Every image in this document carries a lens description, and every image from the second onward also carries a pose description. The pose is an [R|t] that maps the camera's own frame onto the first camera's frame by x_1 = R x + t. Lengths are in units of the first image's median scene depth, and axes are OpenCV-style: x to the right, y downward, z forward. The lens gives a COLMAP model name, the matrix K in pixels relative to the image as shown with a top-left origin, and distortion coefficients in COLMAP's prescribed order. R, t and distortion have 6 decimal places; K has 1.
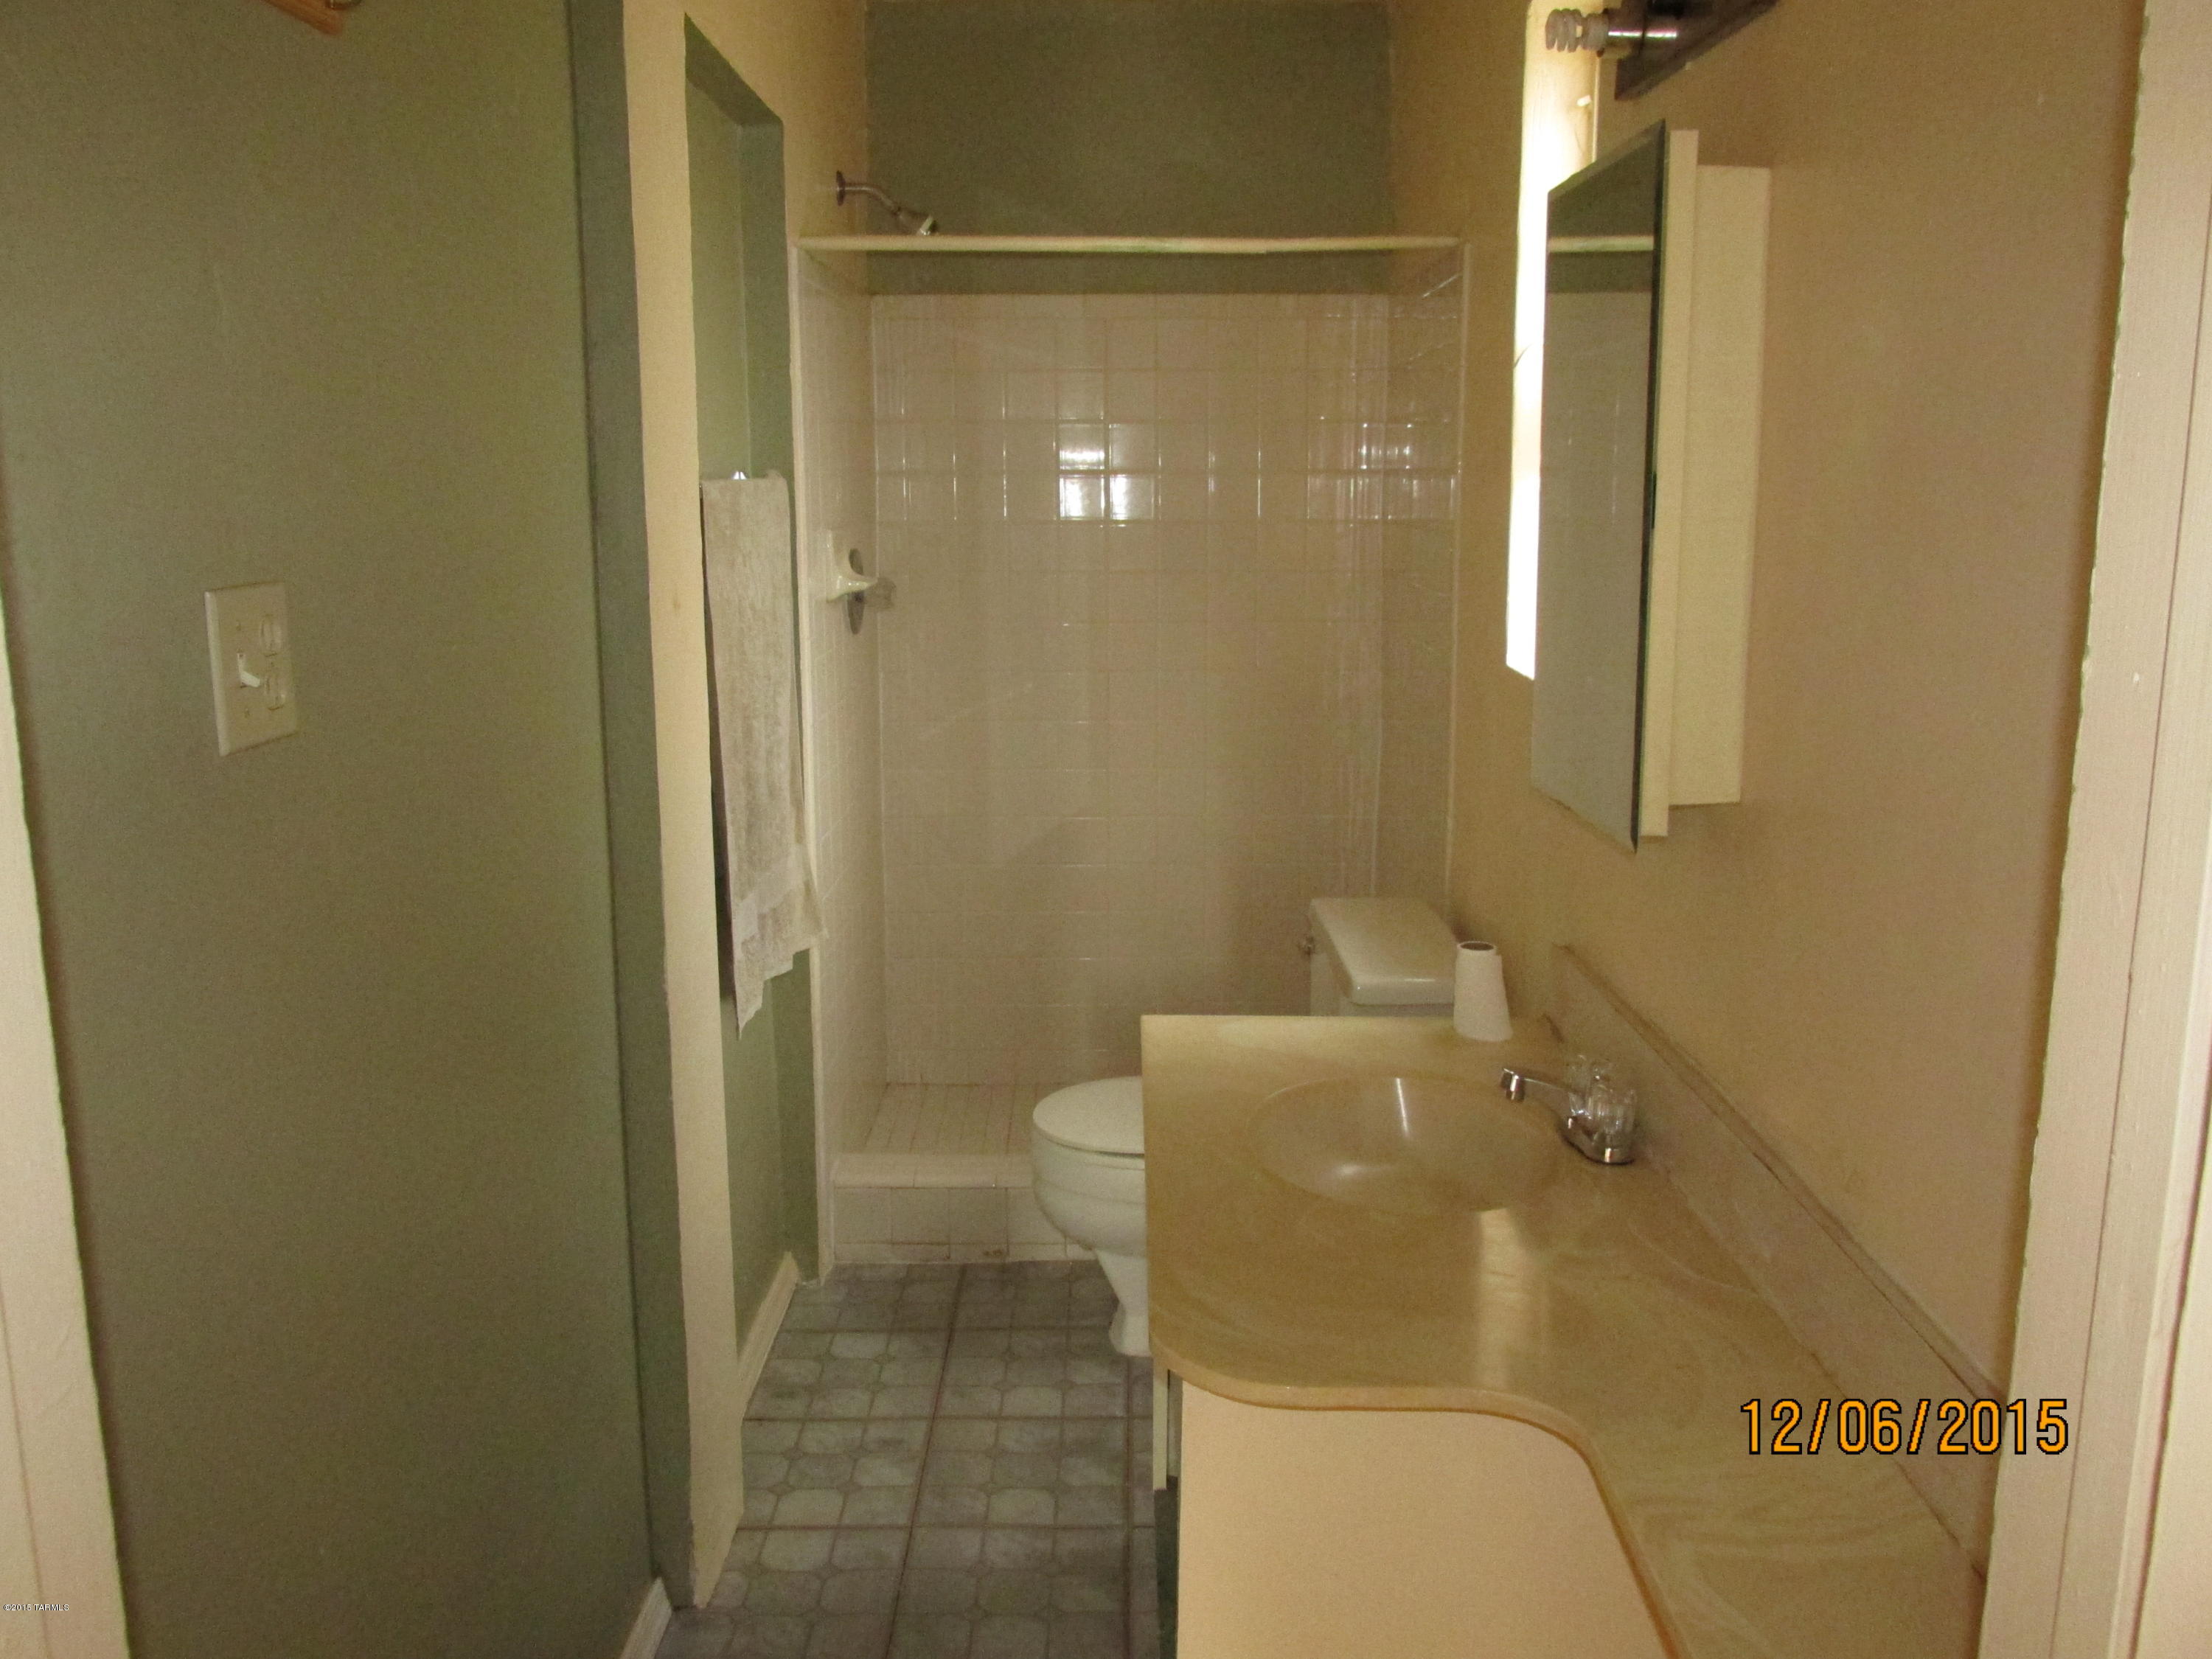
lens RADIAL K [[1844.0, 0, 1106.0], [0, 1844.0, 829.5], [0, 0, 1]] dist [-0.004393, 0.000998]
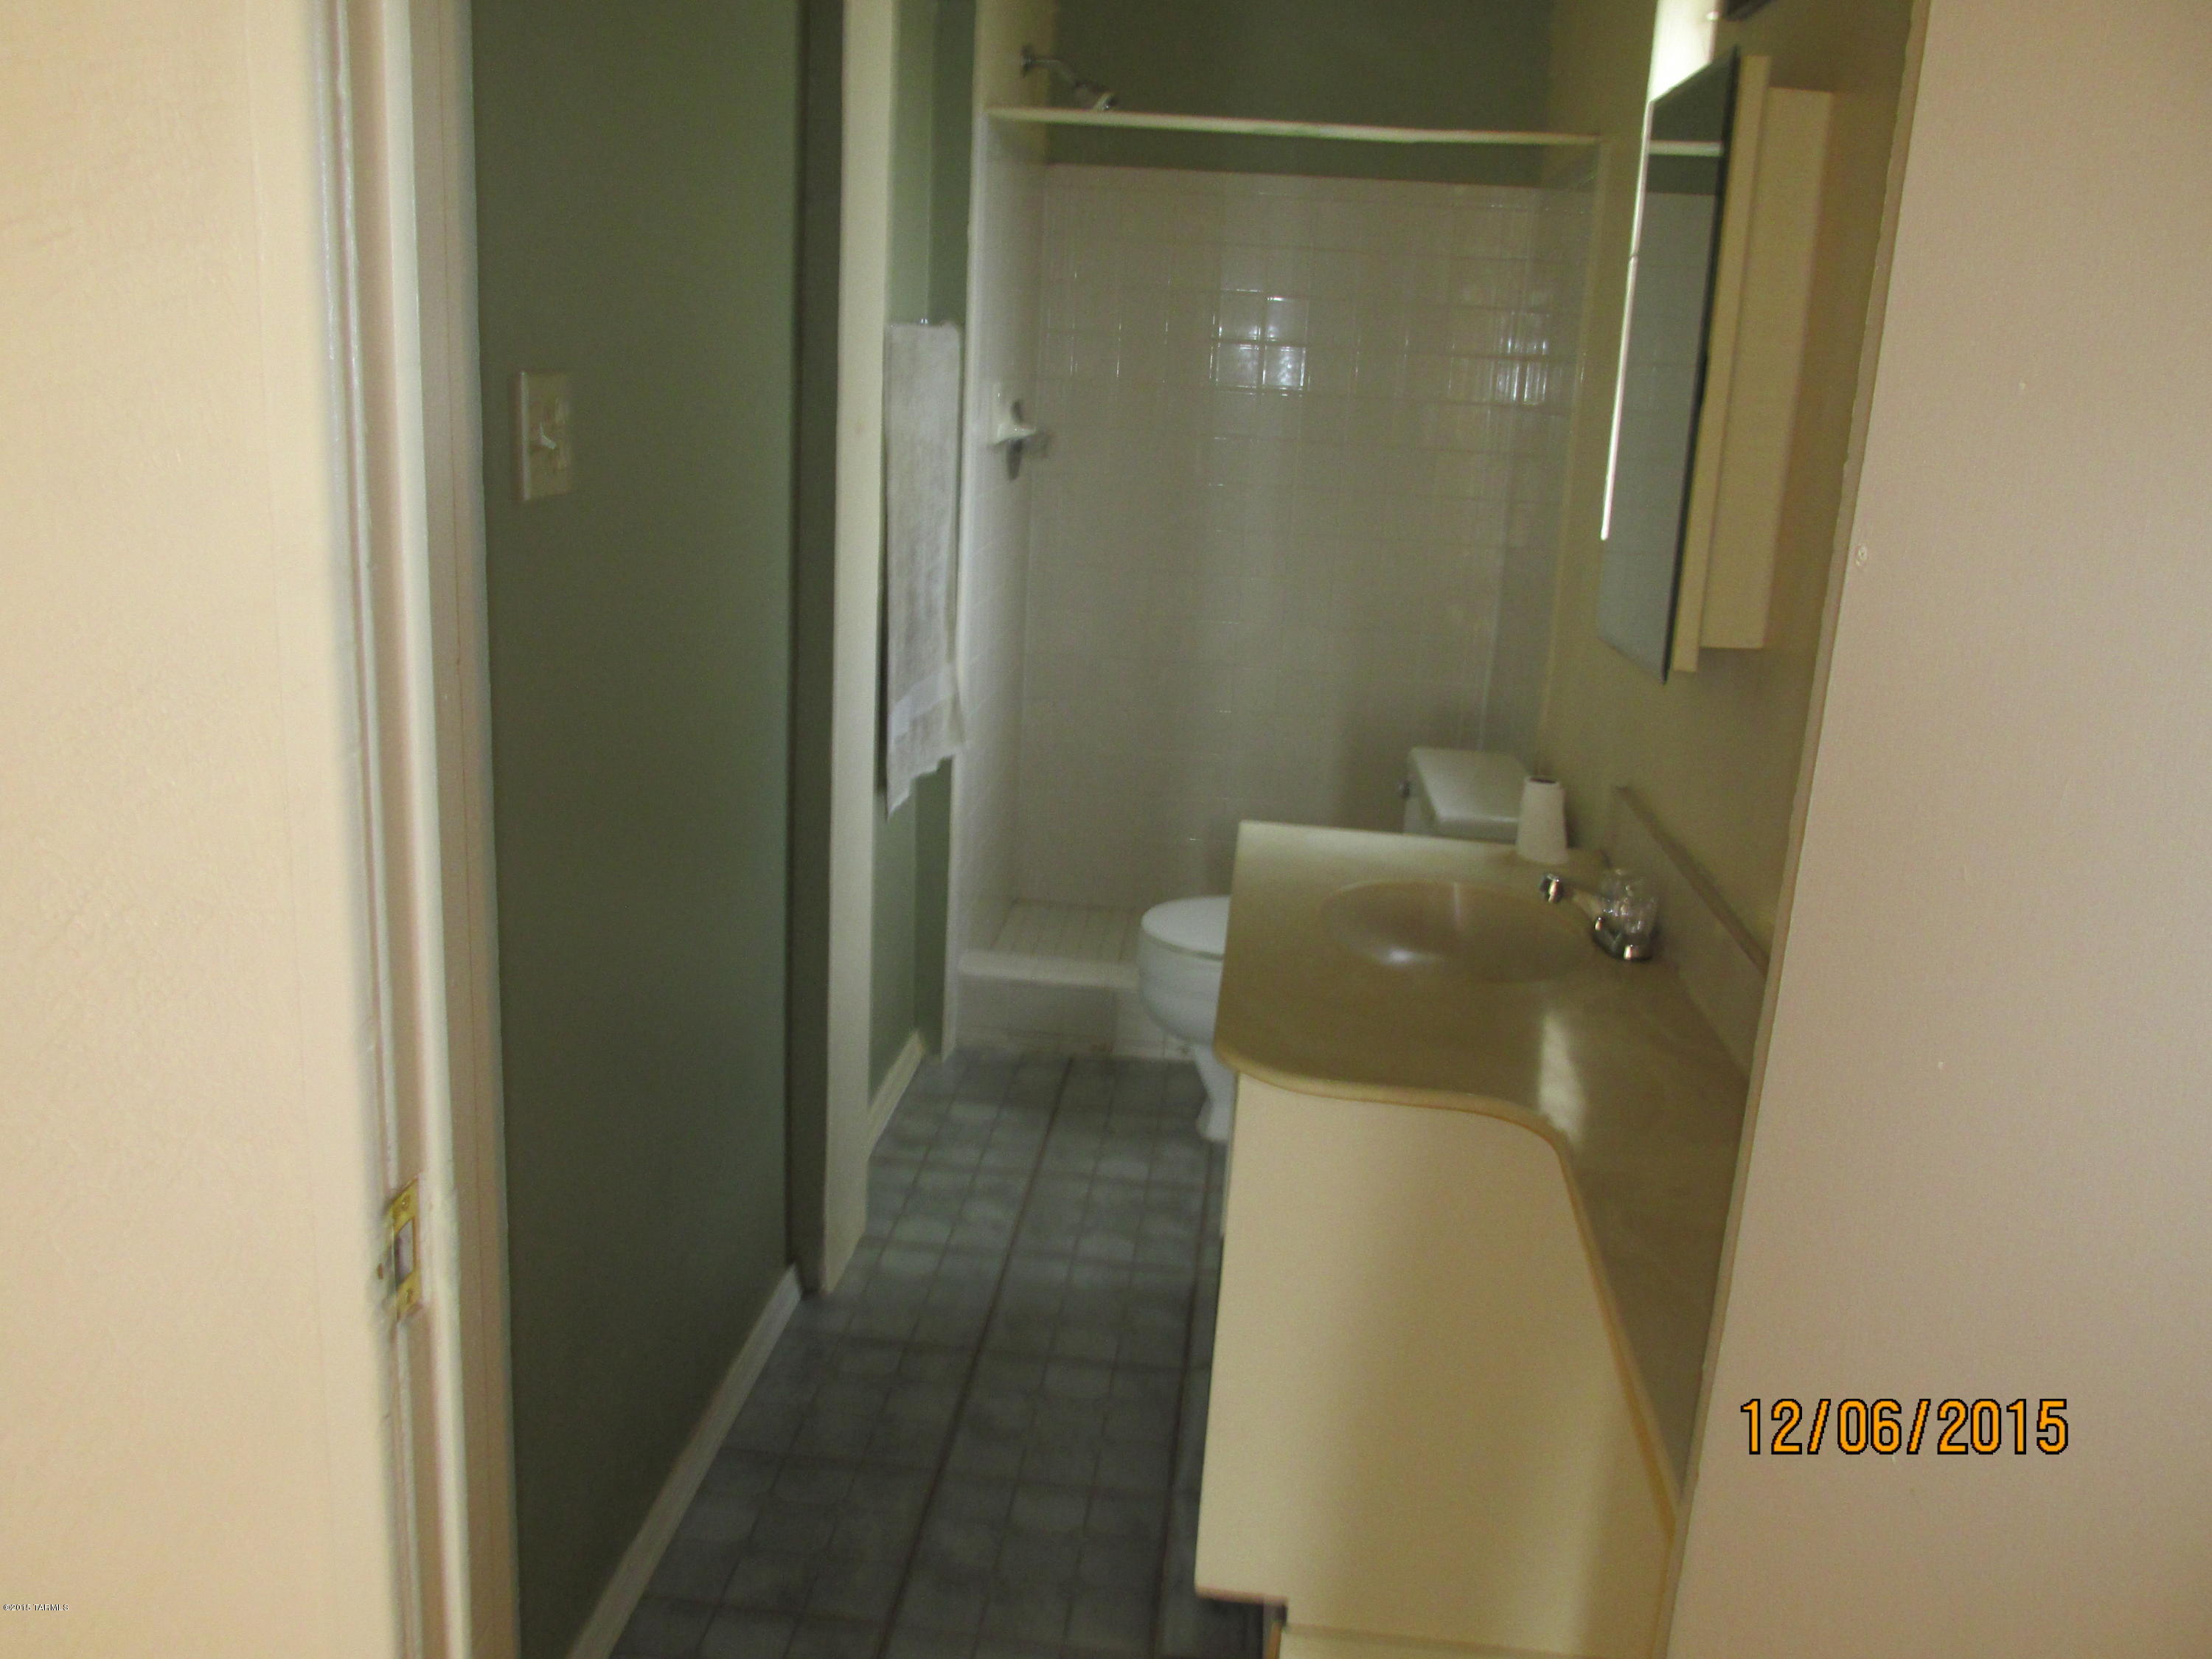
lens RADIAL K [[1851.5, 0, 1106.0], [0, 1851.5, 829.5], [0, 0, 1]] dist [-0.026779, -0.006331]
pose [[0.994486, 0.075445, -0.072841, 0.017223], [-0.070877, 0.995469, 0.063386, 0.033990], [0.077293, -0.057873, 0.995327, -0.118583]]
